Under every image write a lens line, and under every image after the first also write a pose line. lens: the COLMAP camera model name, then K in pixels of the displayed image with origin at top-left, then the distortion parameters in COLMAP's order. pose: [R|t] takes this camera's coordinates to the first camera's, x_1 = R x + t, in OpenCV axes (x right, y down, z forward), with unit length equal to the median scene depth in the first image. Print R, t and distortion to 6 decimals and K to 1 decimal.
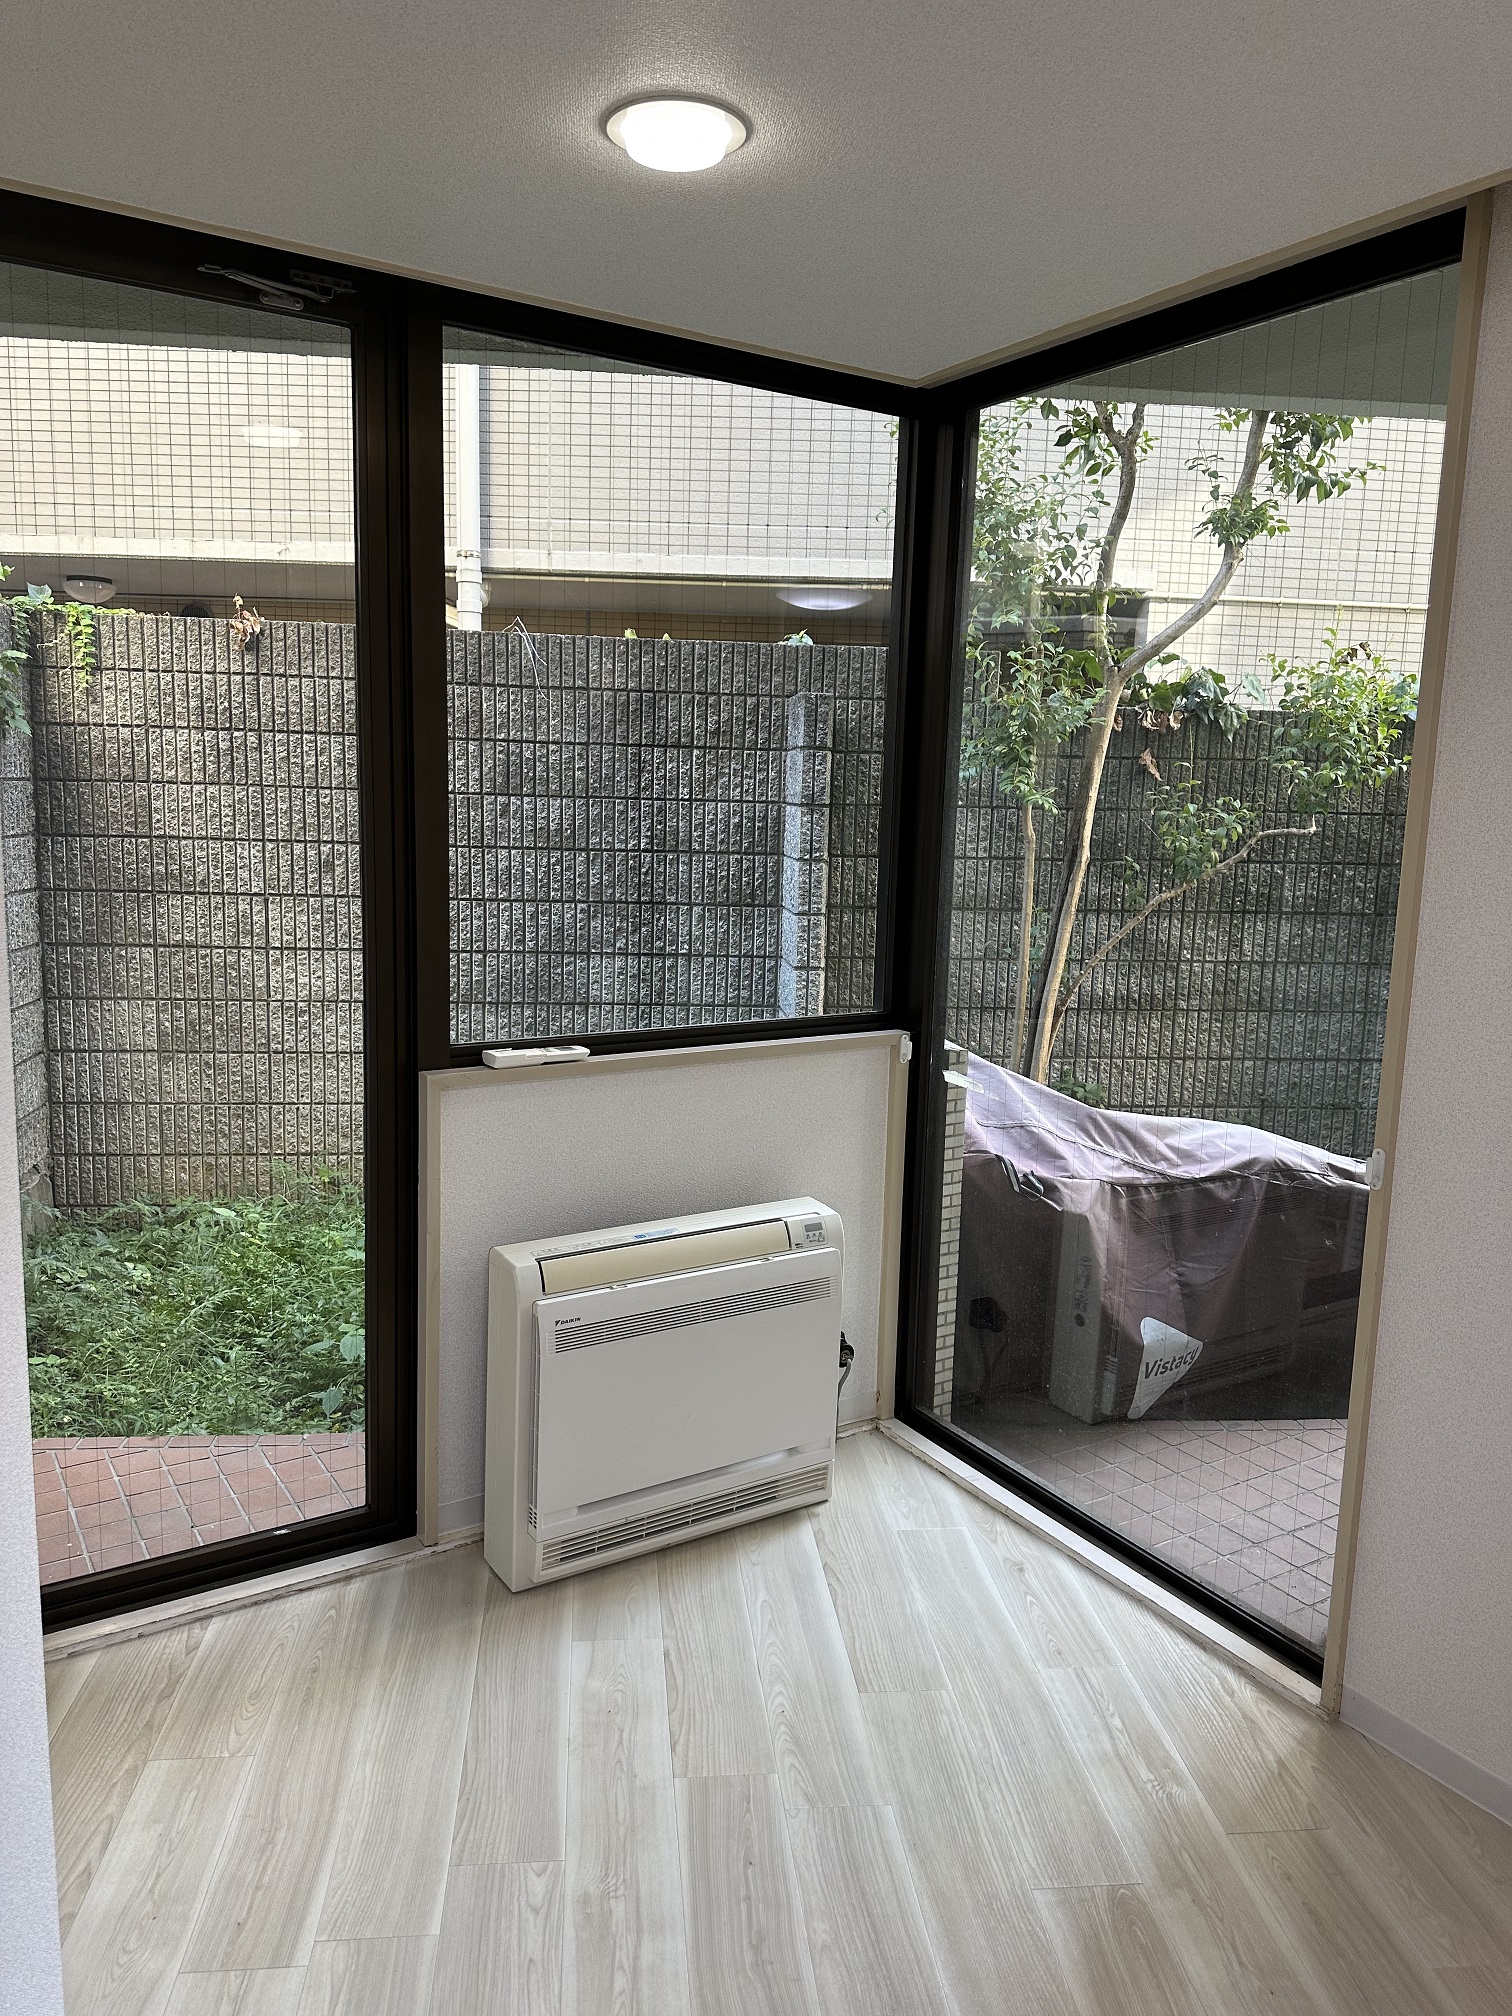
lens RADIAL K [[1463.6, 0, 756.0], [0, 1463.6, 1008.0], [0, 0, 1]] dist [0.187499, -0.363664]
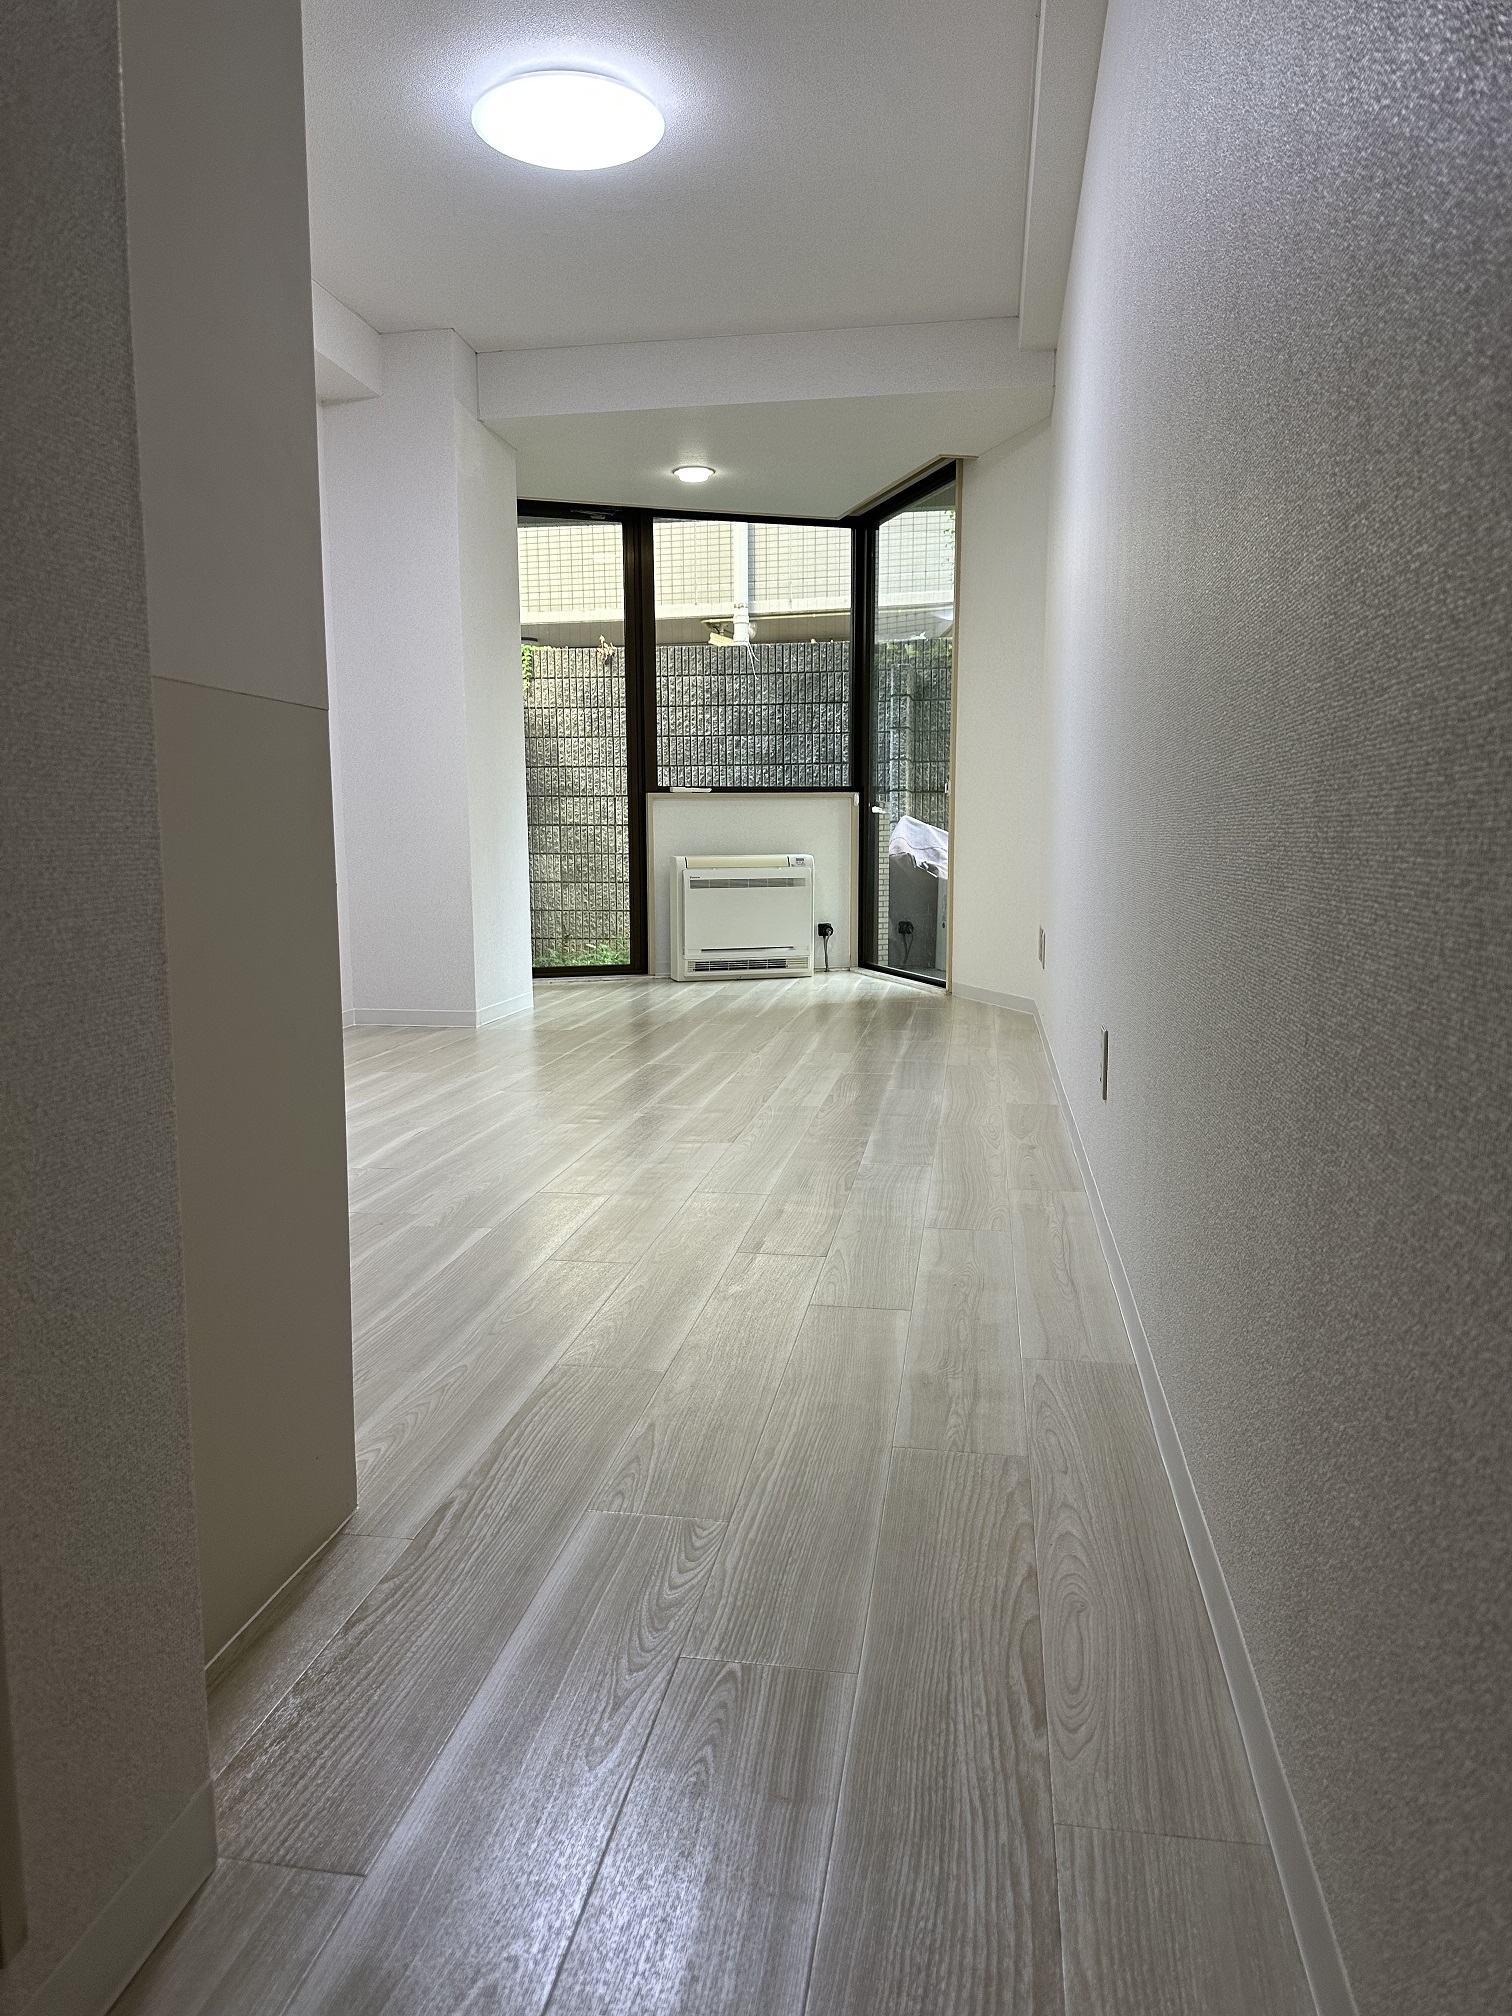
lens RADIAL K [[1463.6, 0, 756.0], [0, 1463.6, 1008.0], [0, 0, 1]] dist [0.187499, -0.363664]
pose [[0.967638, -0.003479, -0.252318, 0.320825], [-0.004739, 0.999478, -0.031955, 0.259932], [0.252298, 0.032116, 0.967117, -0.763113]]
